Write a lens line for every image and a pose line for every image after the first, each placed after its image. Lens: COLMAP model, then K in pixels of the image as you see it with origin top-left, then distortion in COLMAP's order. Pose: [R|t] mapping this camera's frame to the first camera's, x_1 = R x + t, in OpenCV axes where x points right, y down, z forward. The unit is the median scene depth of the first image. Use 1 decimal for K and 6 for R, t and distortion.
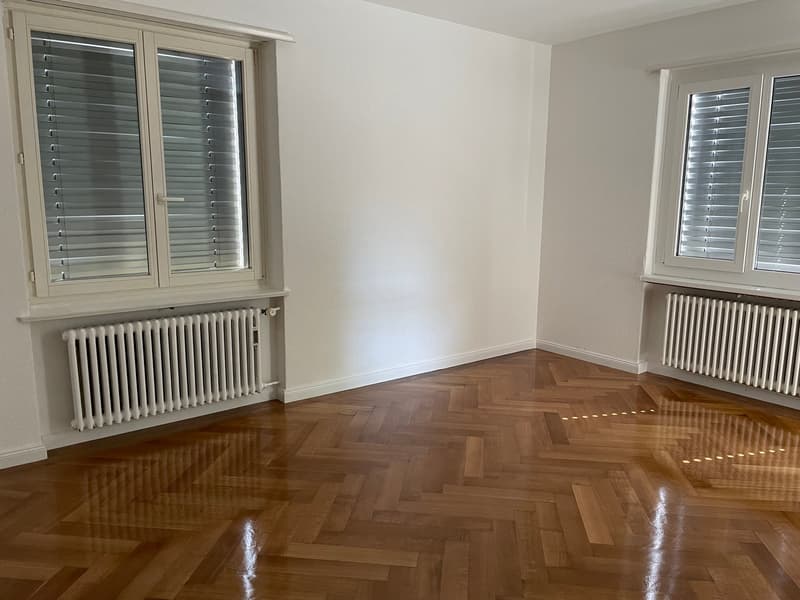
lens RADIAL K [[603.8, 0, 400.0], [0, 603.8, 300.0], [0, 0, 1]] dist [0.101309, -0.133303]
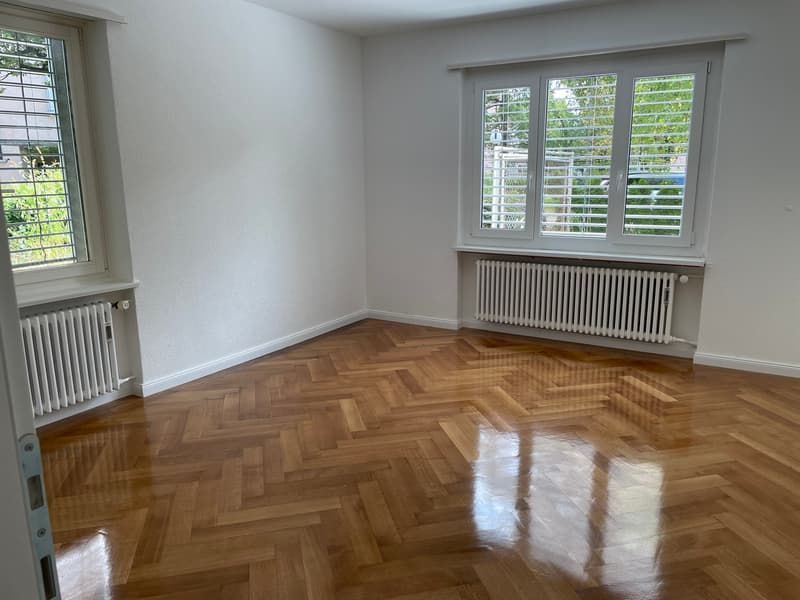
lens RADIAL K [[603.8, 0, 400.0], [0, 603.8, 300.0], [0, 0, 1]] dist [0.101309, -0.133303]
pose [[0.934215, -0.088377, 0.345588, -0.137704], [0.076587, 0.995924, 0.047652, -0.000878], [-0.348391, -0.018049, 0.937176, -0.066137]]
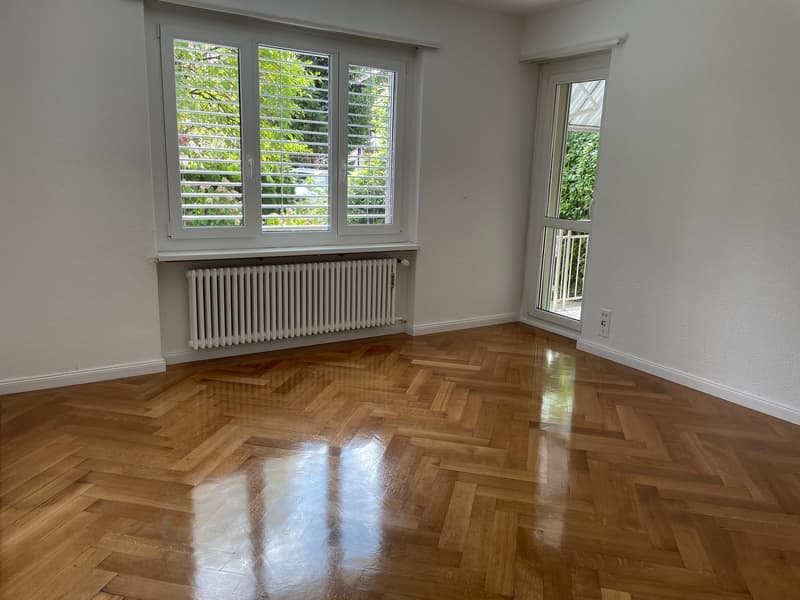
lens RADIAL K [[603.8, 0, 400.0], [0, 603.8, 300.0], [0, 0, 1]] dist [0.101309, -0.133303]
pose [[0.090612, -0.217227, 0.971906, -0.465597], [0.136392, 0.969432, 0.203958, -0.125155], [-0.986502, 0.114079, 0.117470, 0.703348]]
